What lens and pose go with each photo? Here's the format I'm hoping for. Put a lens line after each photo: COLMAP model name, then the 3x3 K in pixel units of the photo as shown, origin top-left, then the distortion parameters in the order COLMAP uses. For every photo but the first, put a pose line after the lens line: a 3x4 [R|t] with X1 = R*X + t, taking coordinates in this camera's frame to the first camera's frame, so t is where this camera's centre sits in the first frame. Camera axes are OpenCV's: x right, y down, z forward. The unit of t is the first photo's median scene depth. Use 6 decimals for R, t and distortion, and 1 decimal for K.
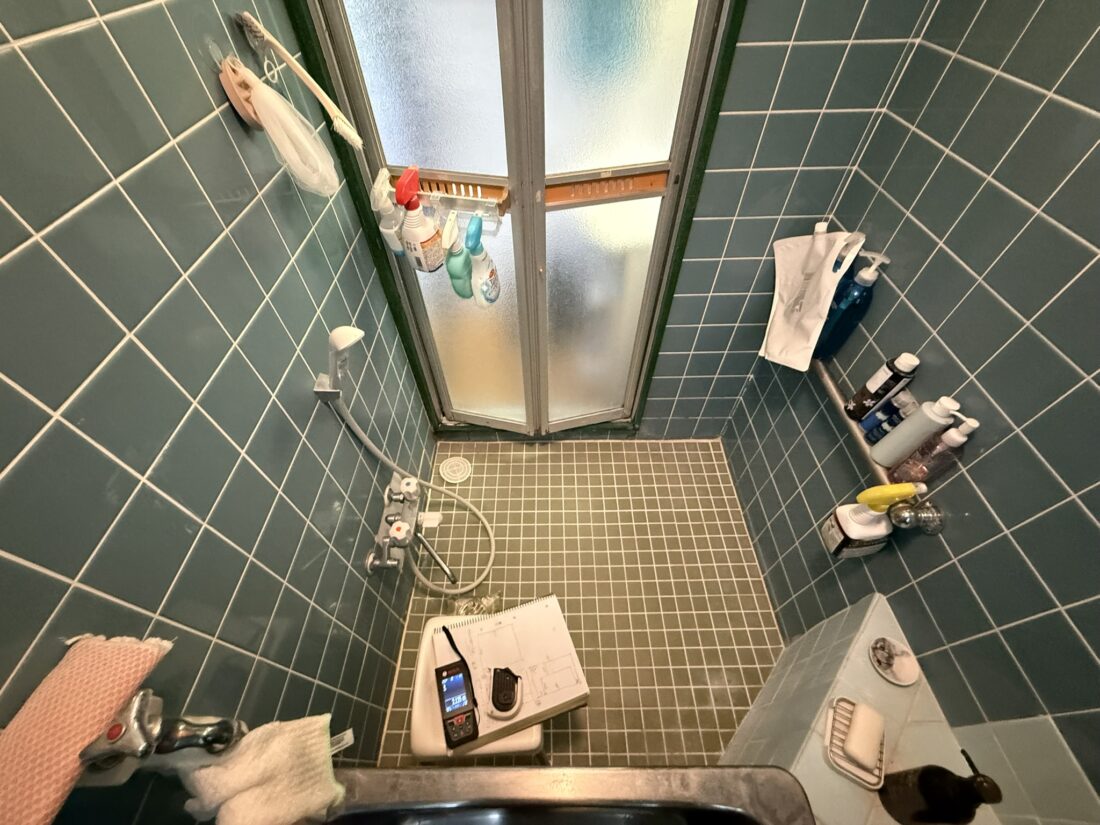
lens RADIAL K [[439.4, 0, 545.9], [0, 439.4, 412.7], [0, 0, 1]] dist [-0.000942, 0.000372]
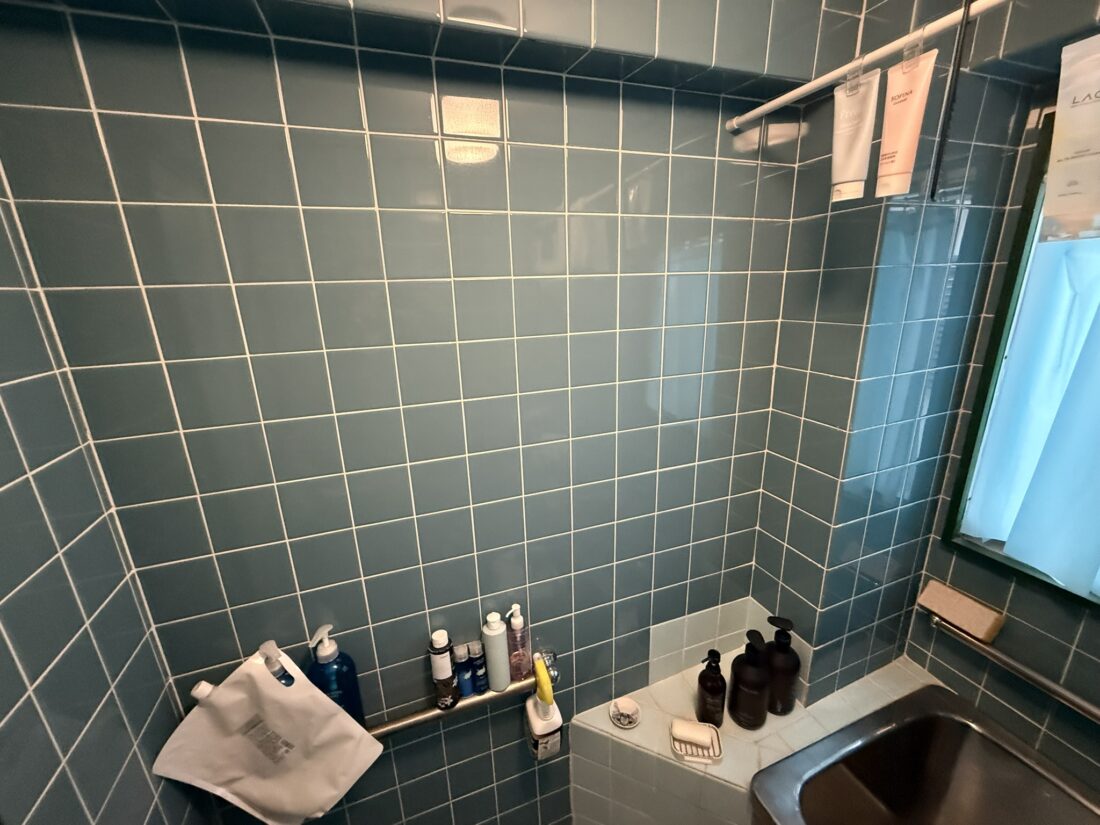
lens RADIAL K [[439.4, 0, 544.5], [0, 439.4, 411.6], [0, 0, 1]] dist [-0.000942, 0.000372]
pose [[-0.341906, -0.236845, 0.909398, -0.120764], [0.743323, 0.523913, 0.415916, -0.568910], [-0.574953, 0.818181, -0.003076, 0.316734]]
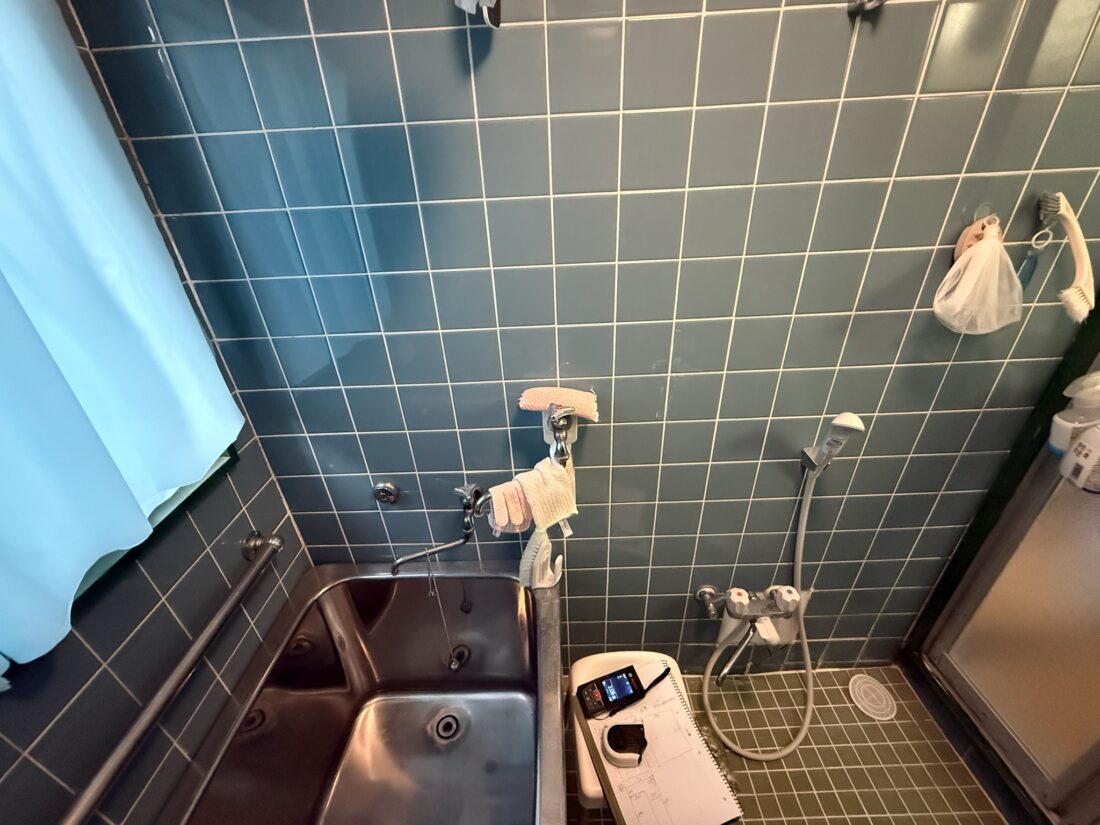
lens RADIAL K [[439.4, 0, 542.5], [0, 439.4, 411.7], [0, 0, 1]] dist [-0.000942, 0.000372]
pose [[-0.009222, 0.492319, -0.870366, 0.371639], [-0.736580, 0.585324, 0.338890, 0.005461], [0.676288, 0.644219, 0.357235, 0.044001]]
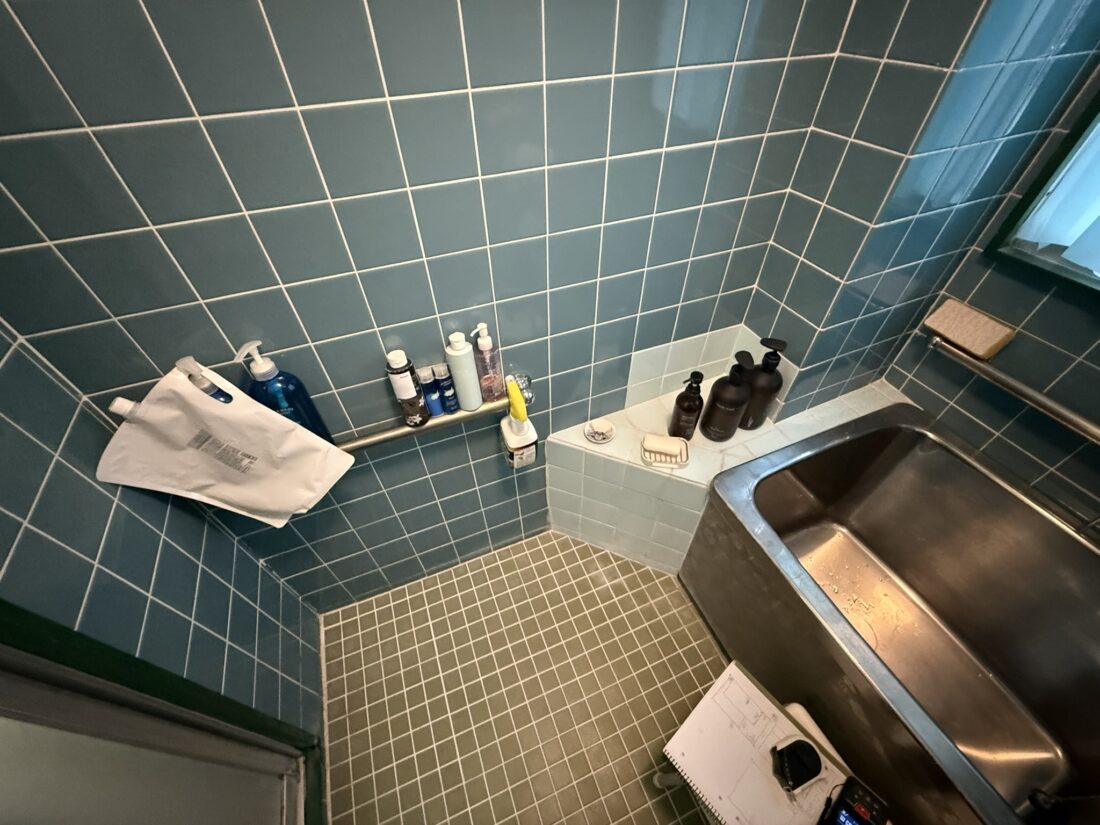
lens RADIAL K [[439.4, 0, 545.6], [0, 439.4, 412.1], [0, 0, 1]] dist [-0.000942, 0.000372]
pose [[-0.372153, -0.651477, 0.661120, -0.027945], [0.728345, 0.236543, 0.643087, -0.398911], [-0.575340, 0.720850, 0.386470, 0.426924]]
